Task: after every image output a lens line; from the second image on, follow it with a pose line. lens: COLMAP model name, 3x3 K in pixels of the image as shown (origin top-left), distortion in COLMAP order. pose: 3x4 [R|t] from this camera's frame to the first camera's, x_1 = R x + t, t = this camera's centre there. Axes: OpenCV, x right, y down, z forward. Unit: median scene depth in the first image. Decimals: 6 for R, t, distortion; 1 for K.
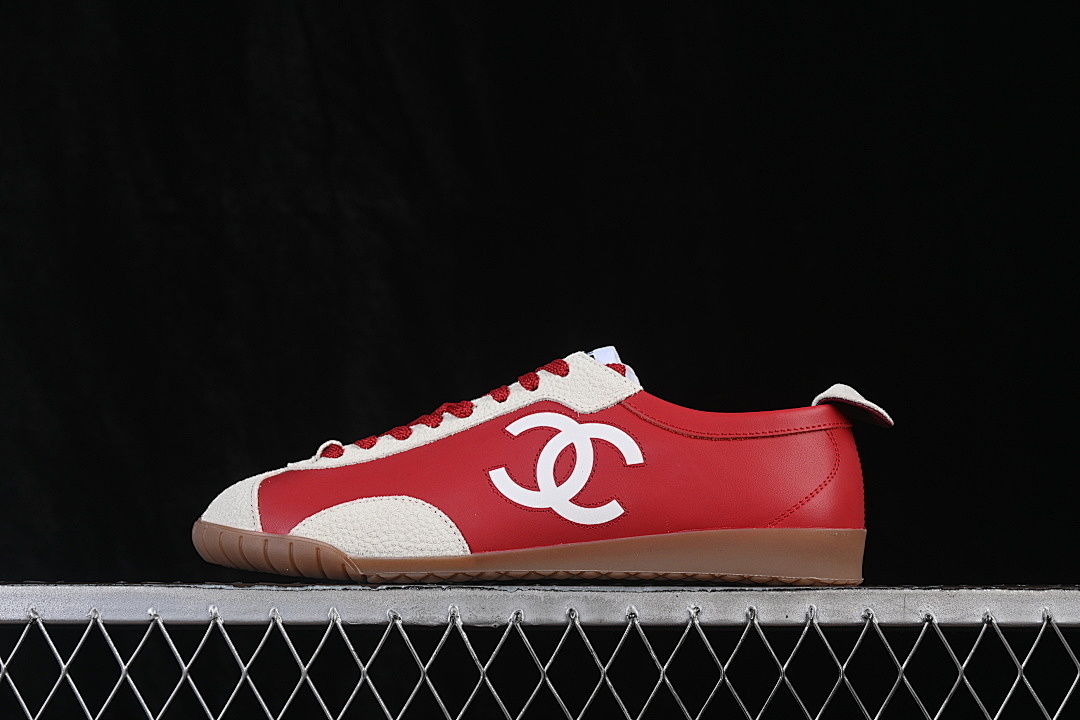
lens RADIAL K [[2264.1, 0, 538.2], [0, 2264.1, 360.0], [0, 0, 1]] dist [0.056382, 0.000000]
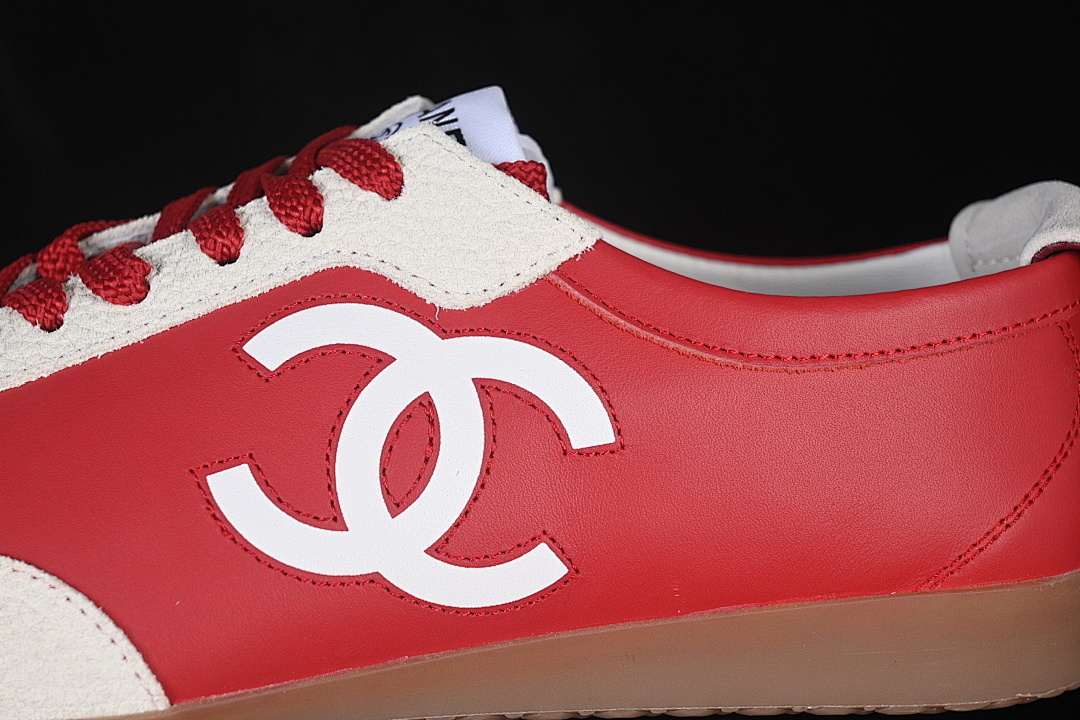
lens RADIAL K [[2264.1, 0, 542.9], [0, 2264.1, 359.0], [0, 0, 1]] dist [0.056382, 0.000000]
pose [[0.985132, -0.043764, 0.166133, -0.028506], [-0.002369, 0.963459, 0.267846, -0.070603], [-0.171784, -0.264257, 0.949030, 0.639033]]
